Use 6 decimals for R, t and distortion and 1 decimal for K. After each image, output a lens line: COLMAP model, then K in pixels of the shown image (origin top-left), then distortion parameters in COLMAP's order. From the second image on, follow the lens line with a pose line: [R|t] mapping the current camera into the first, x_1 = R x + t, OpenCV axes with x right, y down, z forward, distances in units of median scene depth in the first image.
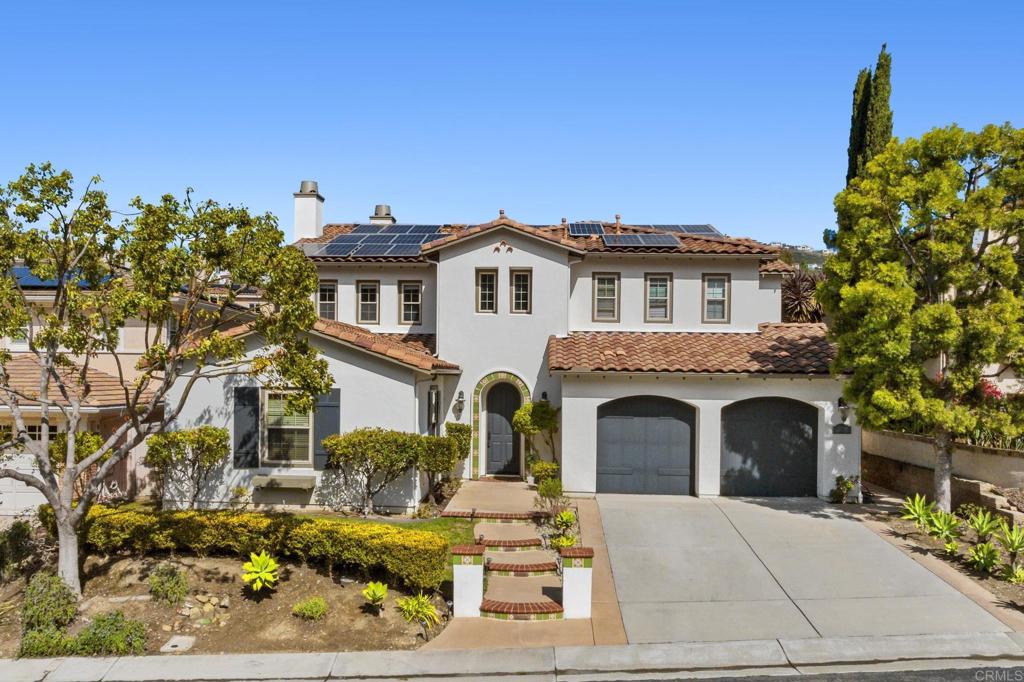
lens RADIAL K [[773.6, 0, 512.0], [0, 773.6, 341.0], [0, 0, 1]] dist [-0.008310, -0.034103]
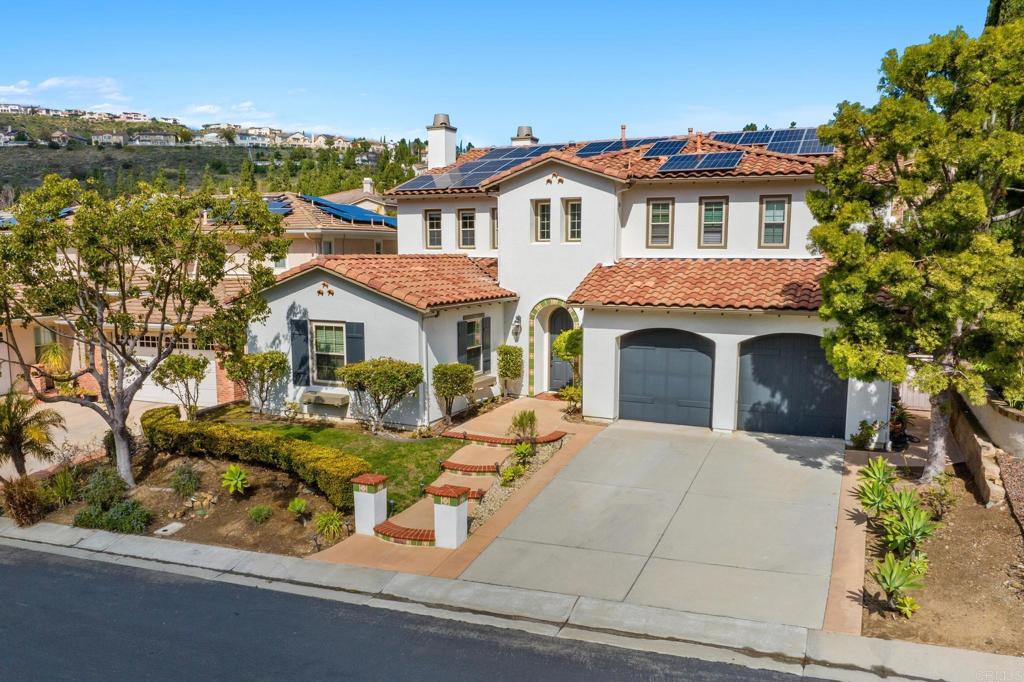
lens RADIAL K [[722.0, 0, 519.9], [0, 722.0, 339.5], [0, 0, 1]] dist [-0.029071, -0.007376]
pose [[0.935552, 0.028737, -0.352019, 0.320018], [0.026949, 0.987971, 0.152274, -0.061419], [0.352160, -0.151947, 0.923523, 0.057128]]
